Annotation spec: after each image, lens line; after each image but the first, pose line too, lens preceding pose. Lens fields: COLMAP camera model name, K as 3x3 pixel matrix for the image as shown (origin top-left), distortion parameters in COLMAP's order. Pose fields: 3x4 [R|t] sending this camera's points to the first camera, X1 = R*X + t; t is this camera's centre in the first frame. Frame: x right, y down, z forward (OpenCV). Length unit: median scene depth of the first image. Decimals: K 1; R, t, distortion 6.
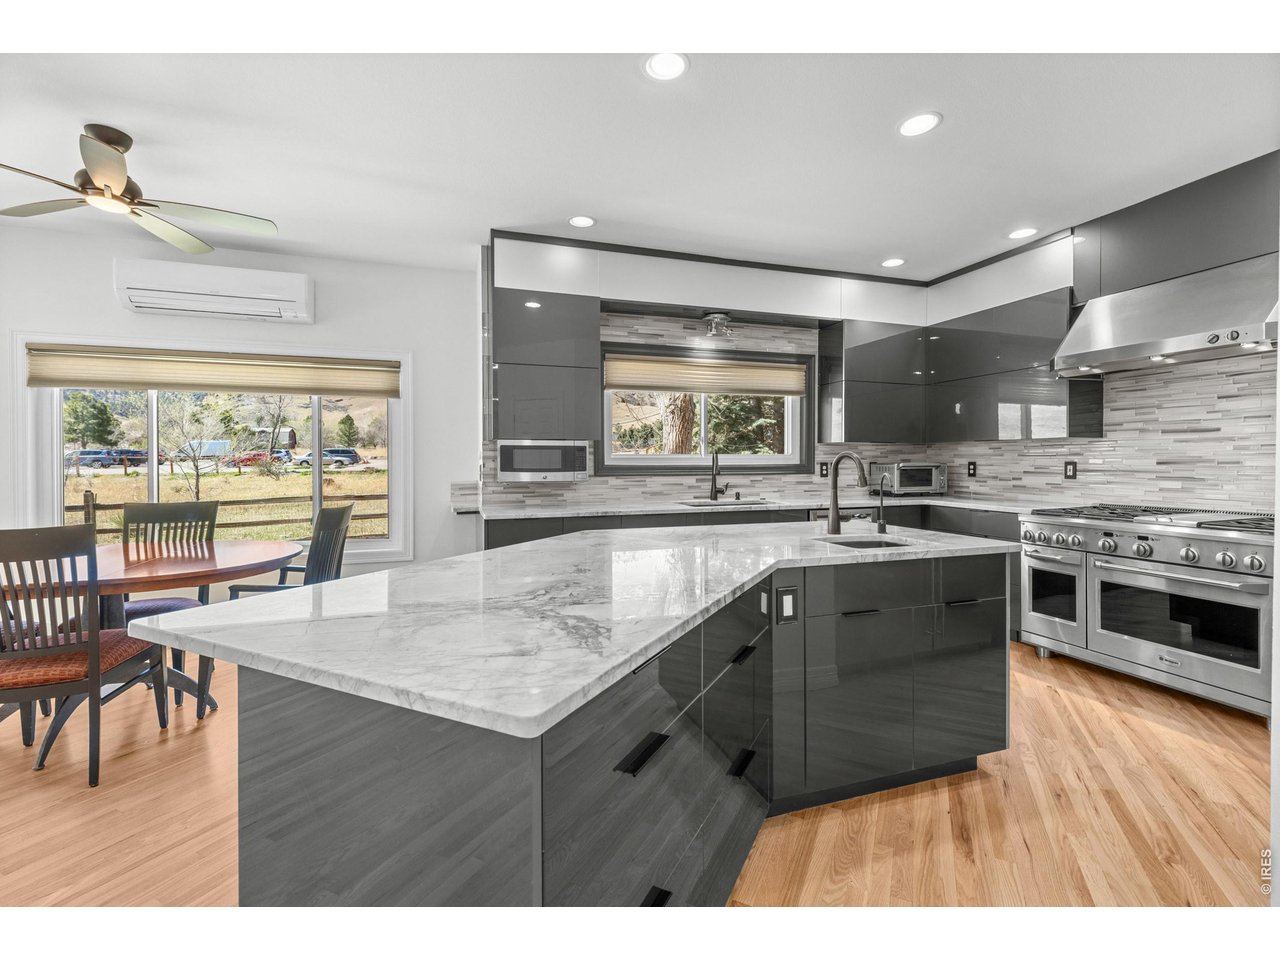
lens RADIAL K [[576.7, 0, 637.2], [0, 576.7, 461.8], [0, 0, 1]] dist [0.000510, 0.000915]
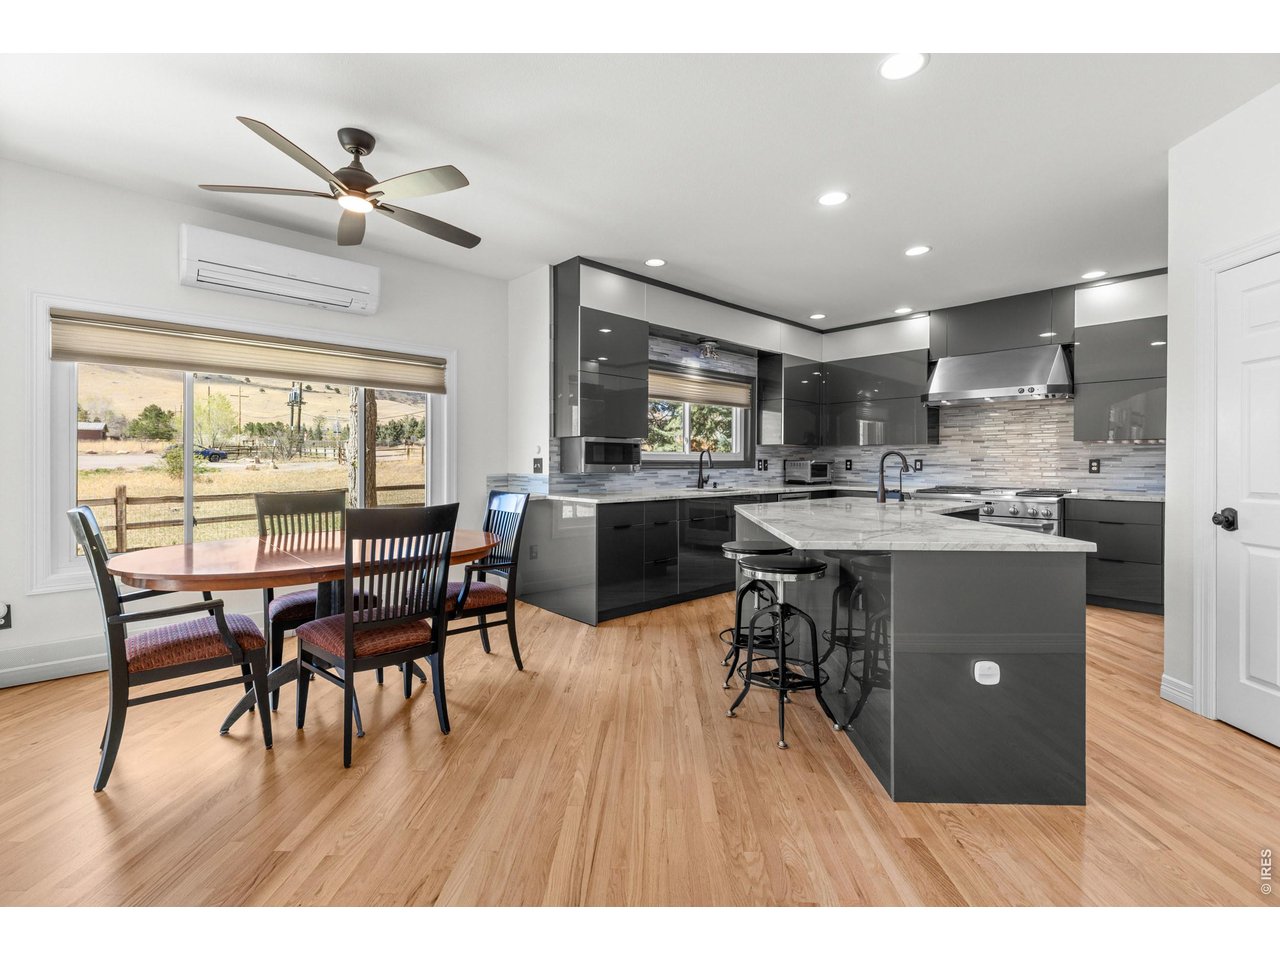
lens RADIAL K [[576.7, 0, 636.7], [0, 576.7, 459.7], [0, 0, 1]] dist [0.000510, 0.000915]
pose [[0.912043, 0.007830, 0.410020, -0.570227], [-0.005866, 0.999965, -0.006047, 0.013775], [-0.410052, 0.003110, 0.912057, -0.101989]]
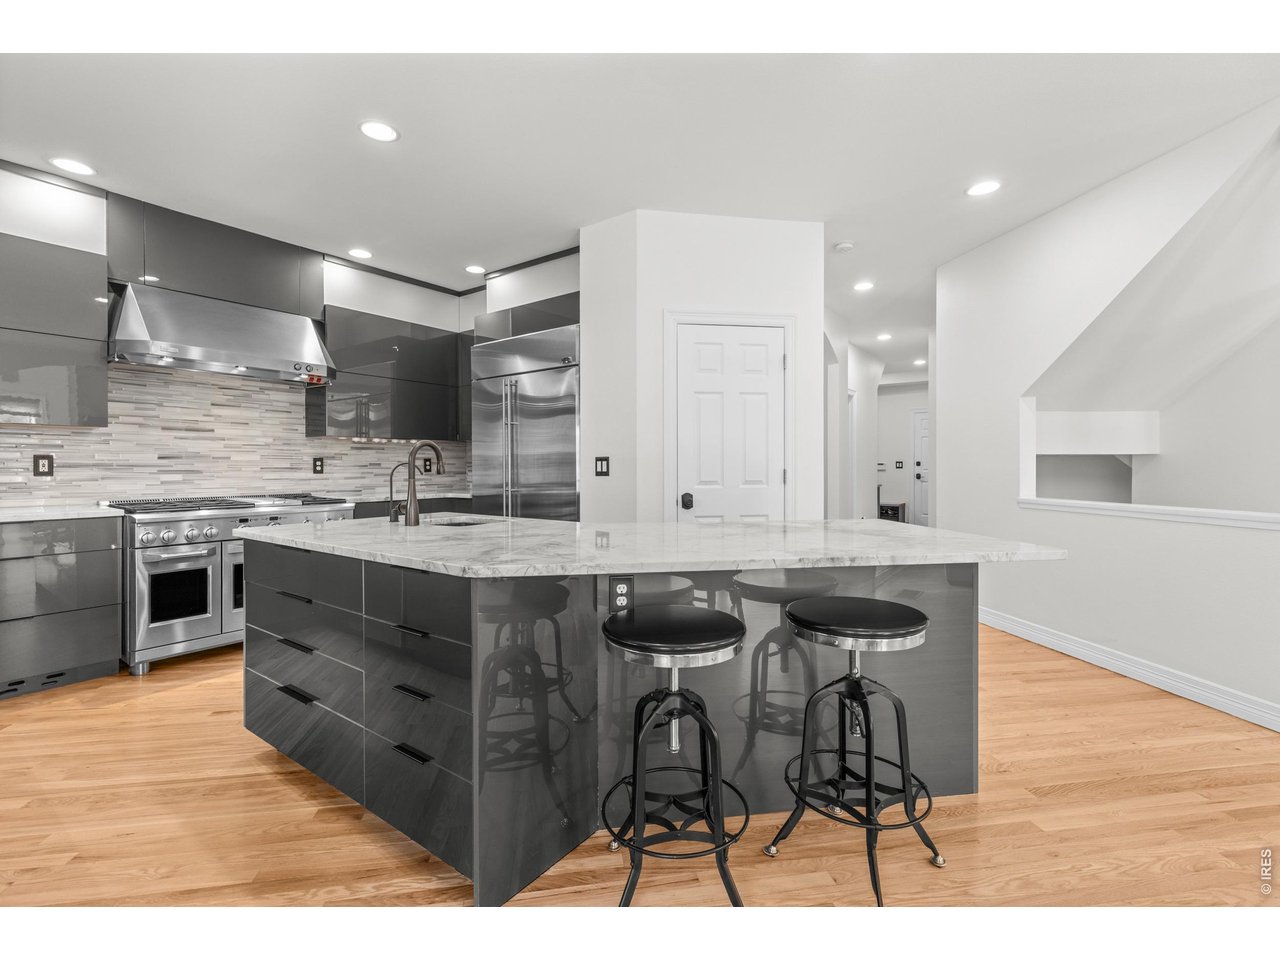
lens RADIAL K [[576.7, 0, 640.4], [0, 576.7, 471.1], [0, 0, 1]] dist [0.000510, 0.000915]
pose [[-0.576955, -0.004905, 0.816761, -0.408557], [0.002109, 0.999970, 0.007495, 0.017958], [-0.816773, 0.006047, -0.576927, 0.774244]]
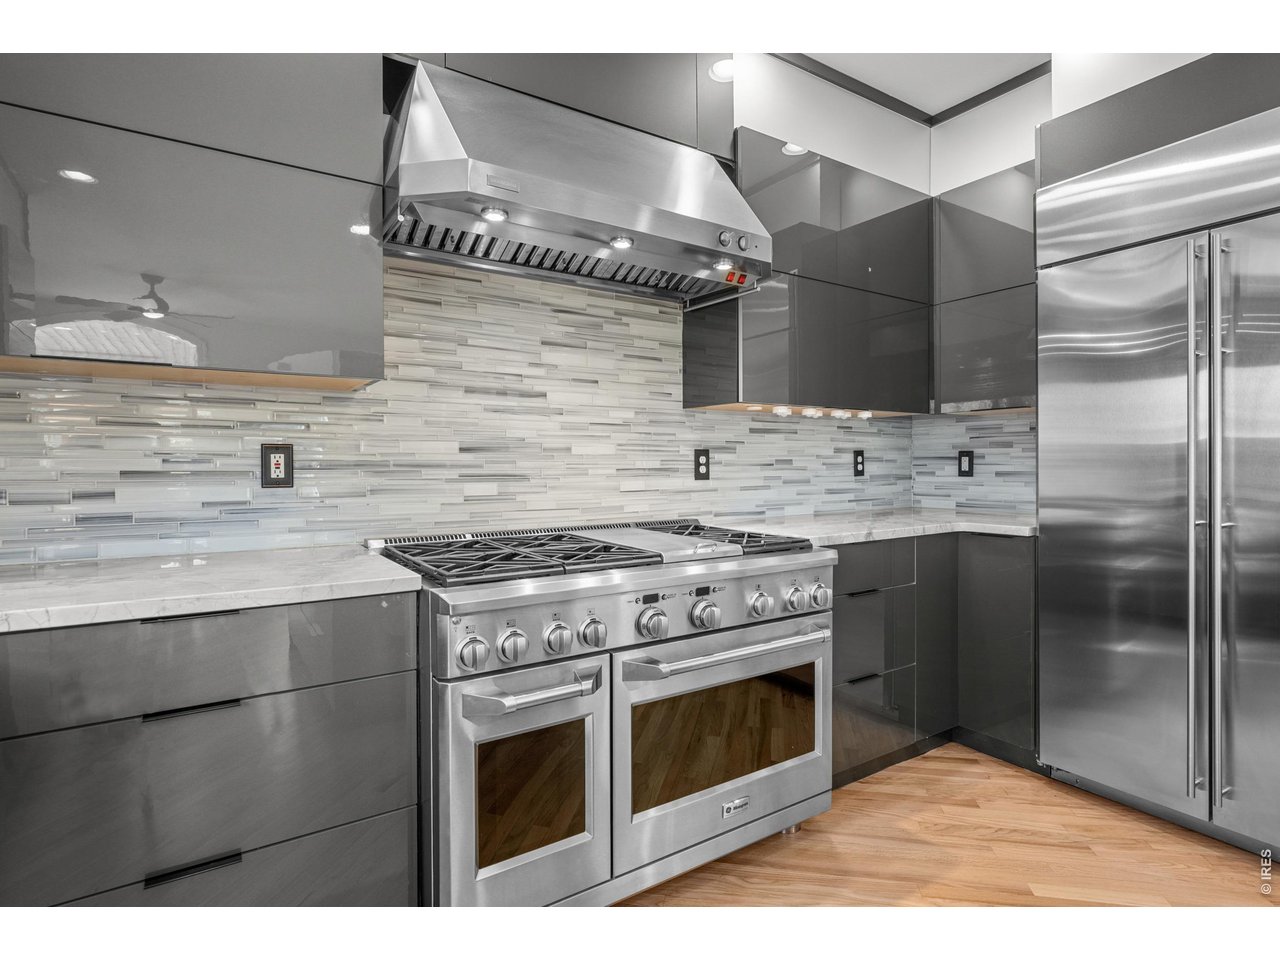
lens RADIAL K [[674.2, 0, 641.0], [0, 674.2, 473.9], [0, 0, 1]] dist [0.000939, 0.000259]
pose [[-0.260914, -0.007681, 0.965331, 0.232680], [0.006139, 0.999935, 0.009616, 0.017135], [-0.965342, 0.008435, -0.260850, 0.872104]]
